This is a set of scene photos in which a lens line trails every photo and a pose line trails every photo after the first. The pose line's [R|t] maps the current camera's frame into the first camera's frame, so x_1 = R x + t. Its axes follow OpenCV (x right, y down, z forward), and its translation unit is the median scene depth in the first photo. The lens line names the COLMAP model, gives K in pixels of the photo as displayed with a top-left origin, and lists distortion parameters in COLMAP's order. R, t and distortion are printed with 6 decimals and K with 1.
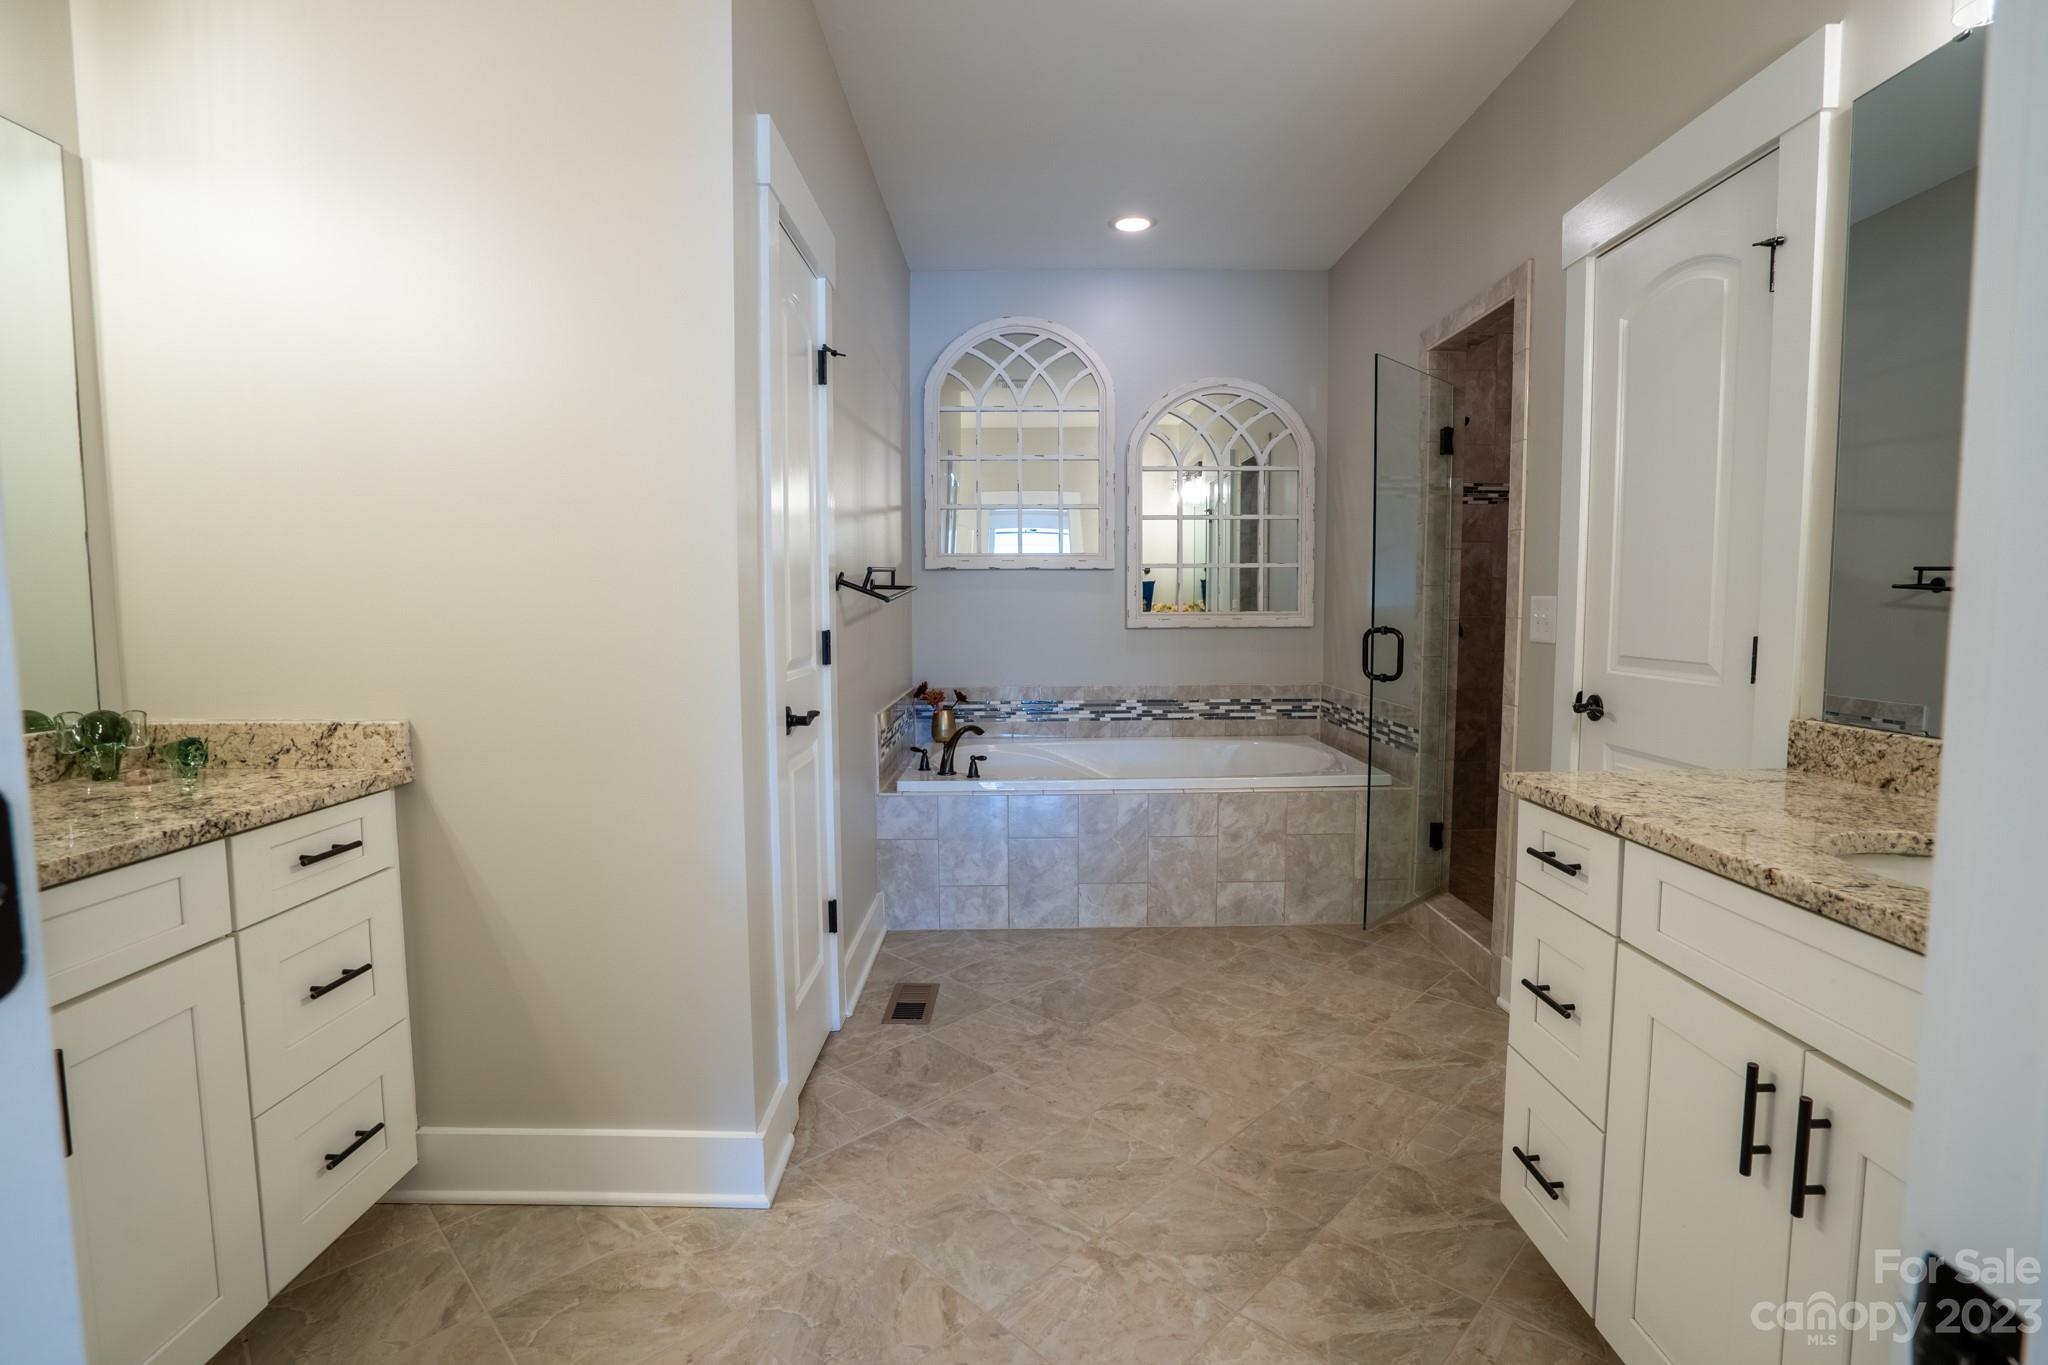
lens RADIAL K [[951.5, 0, 1043.3], [0, 951.5, 684.0], [0, 0, 1]] dist [-0.056967, 0.019835]
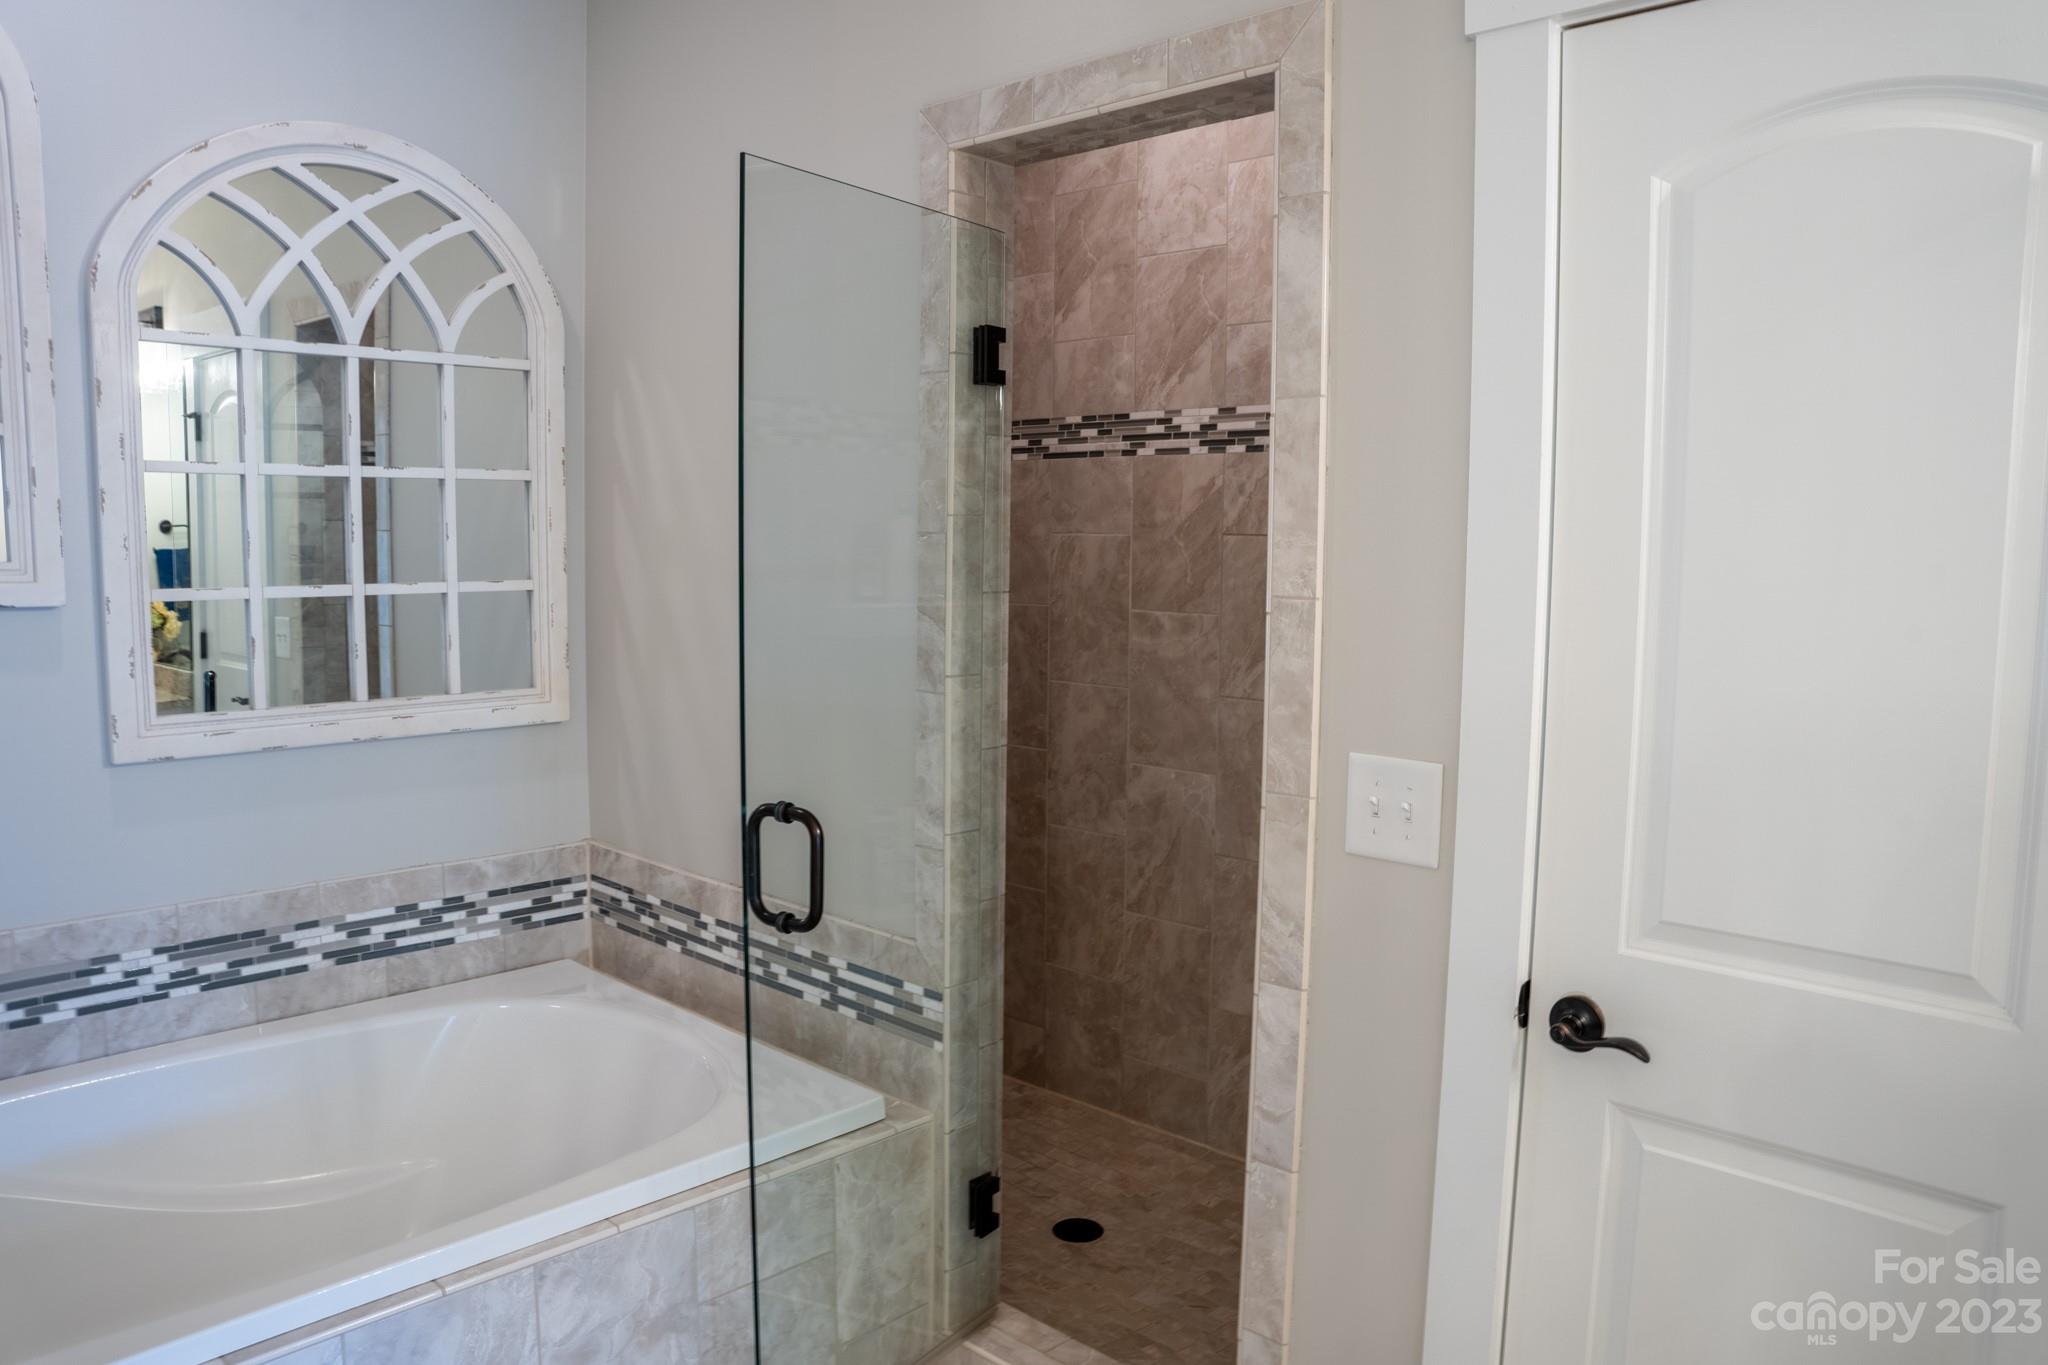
lens RADIAL K [[1447.3, 0, 1062.8], [0, 1447.3, 692.3], [0, 0, 1]] dist [-0.152731, 0.077470]
pose [[0.693009, -0.061997, 0.718259, -0.046177], [0.046032, 0.998068, 0.041735, -0.118179], [-0.719458, 0.004140, 0.694523, 0.469899]]
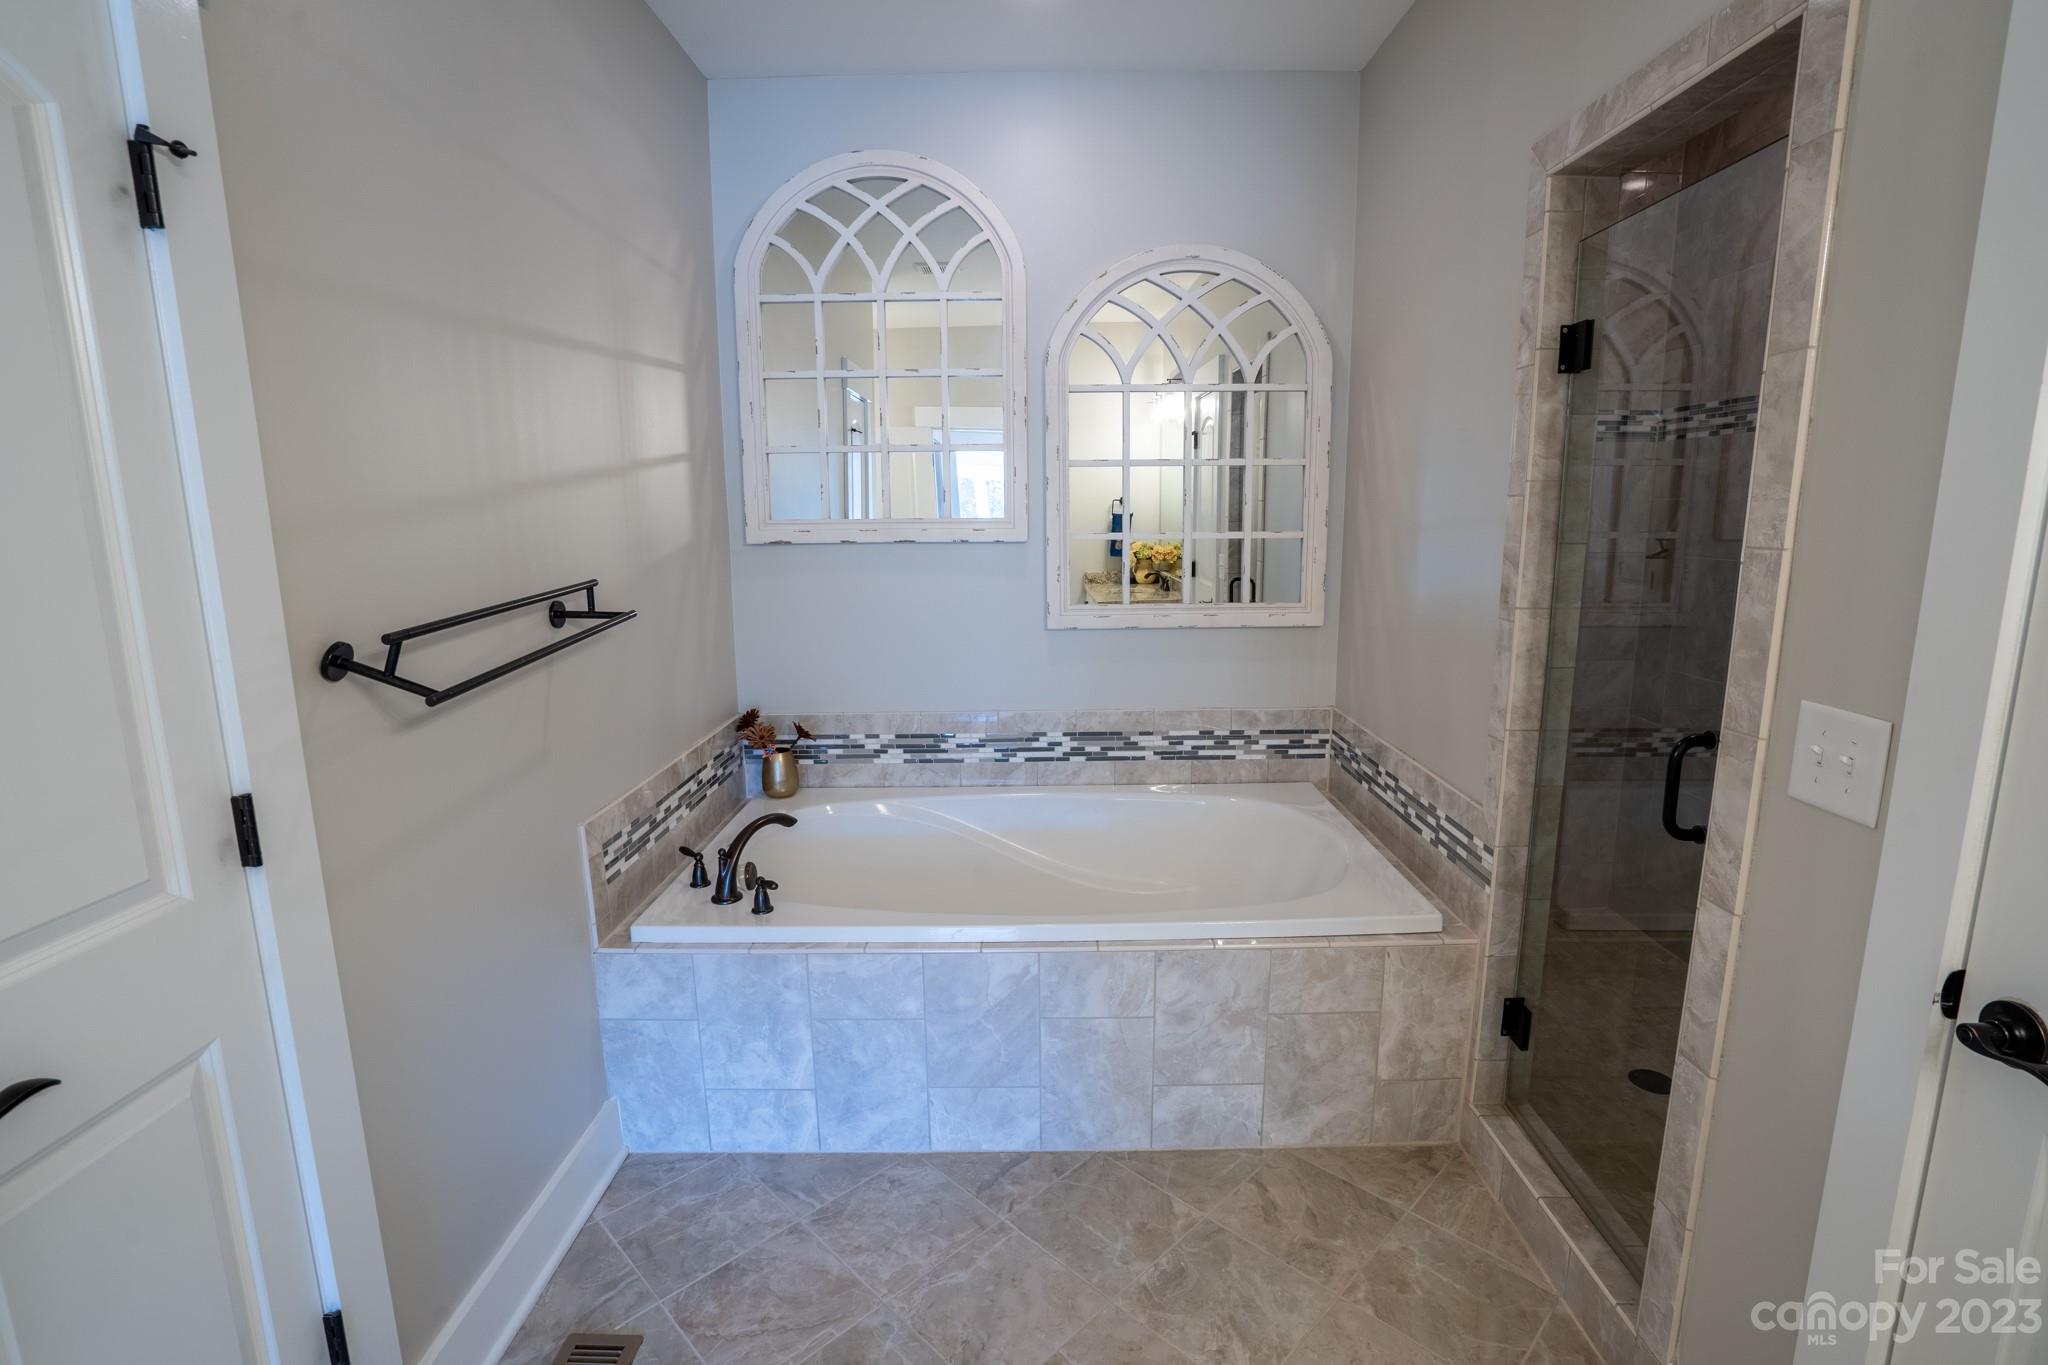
lens RADIAL K [[951.5, 0, 1037.3], [0, 951.5, 686.0], [0, 0, 1]] dist [-0.056967, 0.019835]
pose [[0.999907, -0.000767, -0.013603, 0.115956], [0.002099, 0.995168, 0.098160, -0.109736], [0.013462, -0.098179, 0.995078, 0.412468]]
